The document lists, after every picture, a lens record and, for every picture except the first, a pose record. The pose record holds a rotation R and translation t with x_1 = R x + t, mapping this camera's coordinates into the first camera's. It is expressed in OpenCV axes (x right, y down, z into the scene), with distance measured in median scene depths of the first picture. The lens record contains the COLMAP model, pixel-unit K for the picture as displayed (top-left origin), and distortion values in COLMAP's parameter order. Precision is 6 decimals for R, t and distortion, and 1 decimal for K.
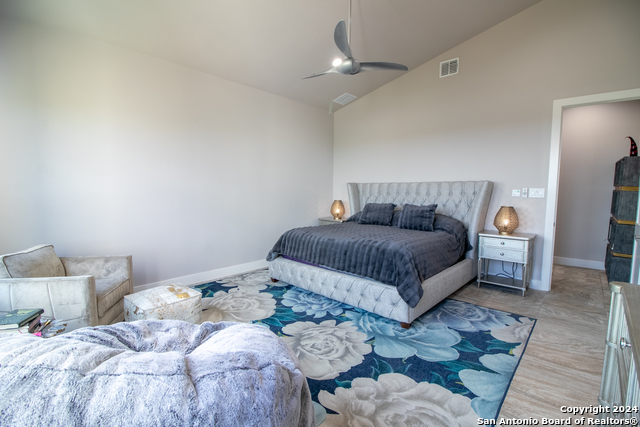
lens RADIAL K [[293.7, 0, 313.8], [0, 293.7, 215.7], [0, 0, 1]] dist [-0.004146, -0.008884]
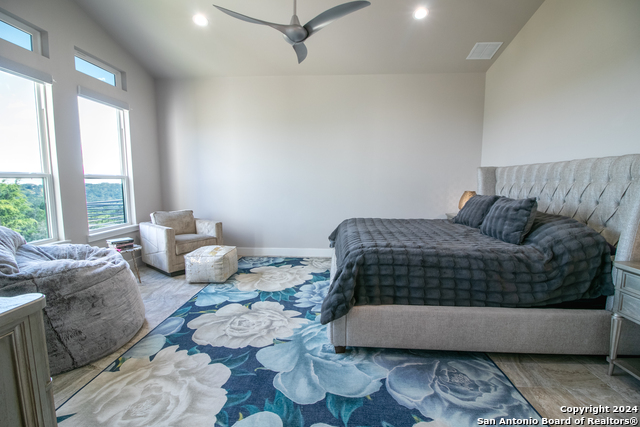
lens RADIAL K [[293.7, 0, 319.8], [0, 293.7, 213.5], [0, 0, 1]] dist [-0.004146, -0.008884]
pose [[0.637979, 0.079961, -0.765891, 0.820822], [-0.066853, 0.996590, 0.048359, -0.012054], [0.767146, 0.020351, 0.641149, 0.449465]]
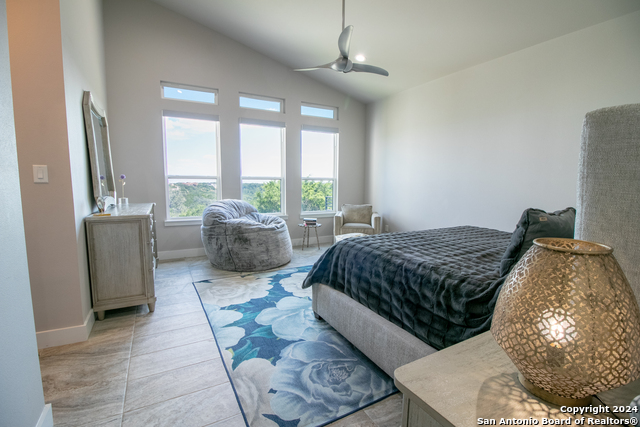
lens RADIAL K [[293.7, 0, 321.3], [0, 293.7, 213.9], [0, 0, 1]] dist [-0.004146, -0.008884]
pose [[-0.305906, 0.092071, -0.947599, 1.154778], [-0.095865, 0.987276, 0.126873, -0.071272], [0.947223, 0.129653, -0.293187, 1.209656]]
